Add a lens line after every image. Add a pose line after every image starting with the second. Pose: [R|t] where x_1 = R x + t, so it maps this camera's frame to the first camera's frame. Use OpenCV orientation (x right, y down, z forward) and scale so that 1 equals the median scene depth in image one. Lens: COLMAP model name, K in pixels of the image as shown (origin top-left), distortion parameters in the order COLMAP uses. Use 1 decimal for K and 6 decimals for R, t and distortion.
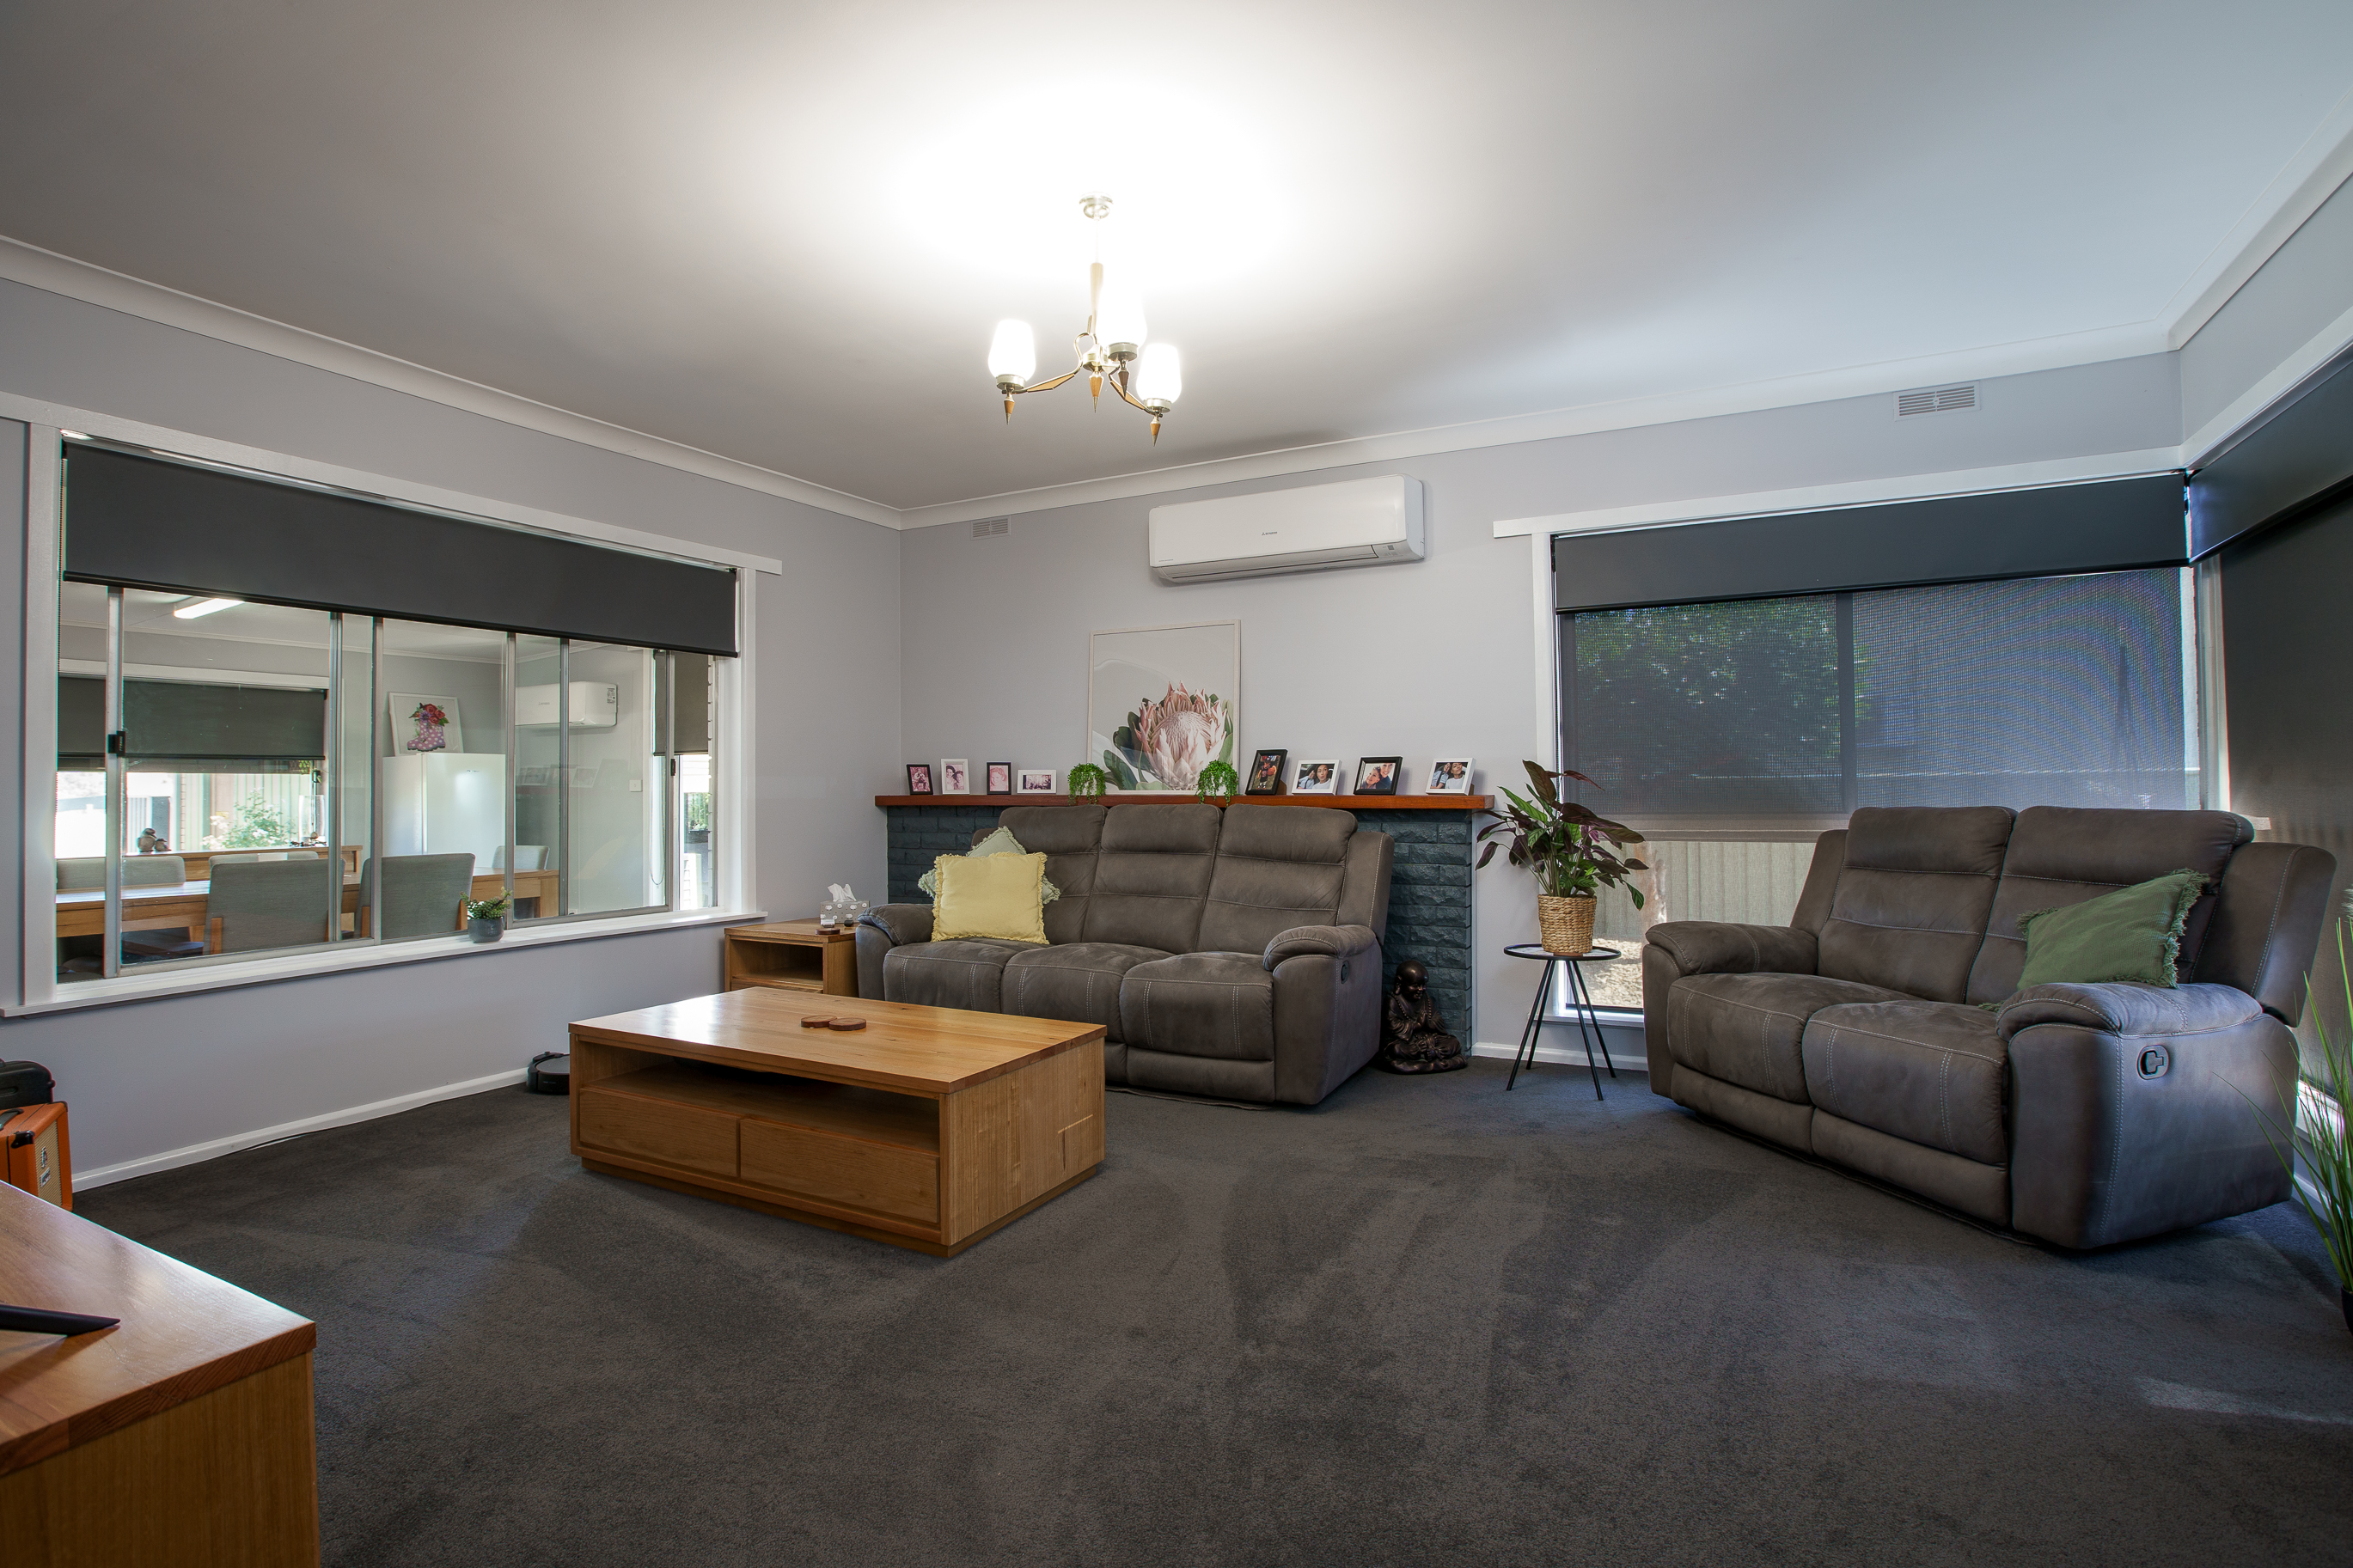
lens RADIAL K [[1097.9, 0, 1180.8], [0, 1097.9, 775.4], [0, 0, 1]] dist [-0.006437, 0.000265]
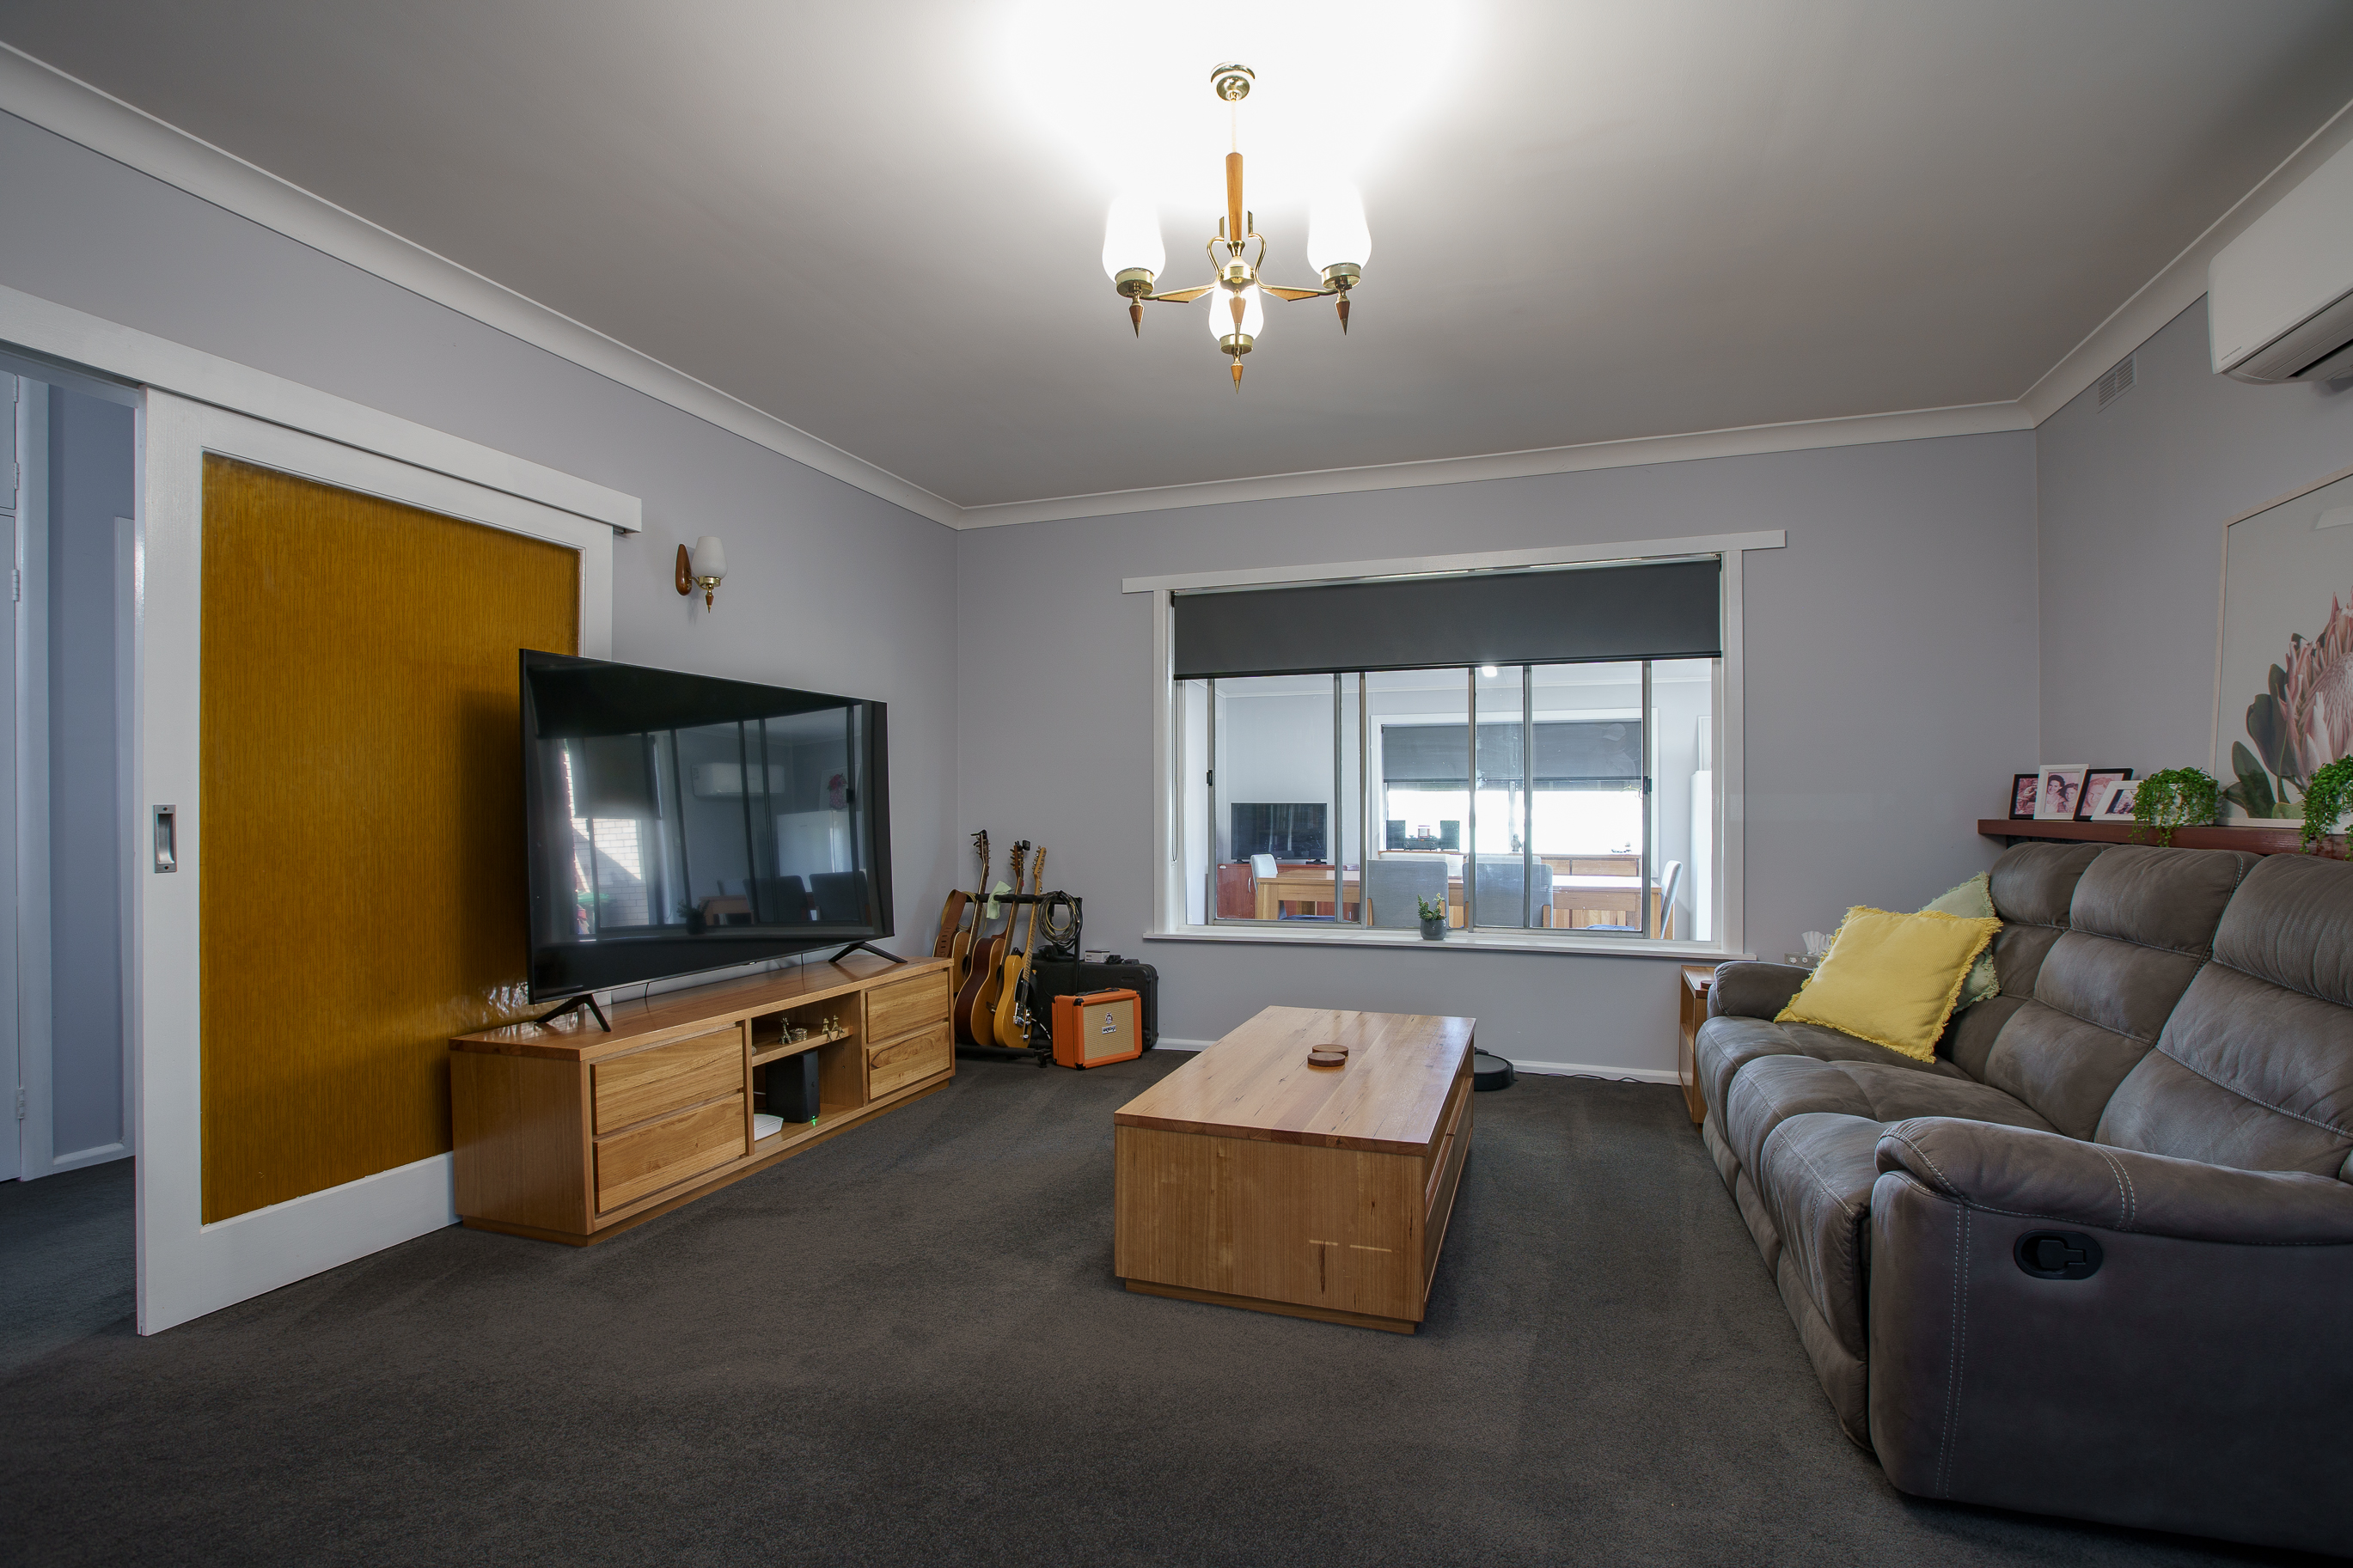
lens RADIAL K [[1097.9, 0, 1184.2], [0, 1097.9, 802.0], [0, 0, 1]] dist [-0.006437, 0.000265]
pose [[0.170545, 0.004158, -0.985341, 0.368047], [0.009525, 0.999937, 0.005868, -0.002243], [0.985304, -0.010387, 0.170495, 0.427442]]
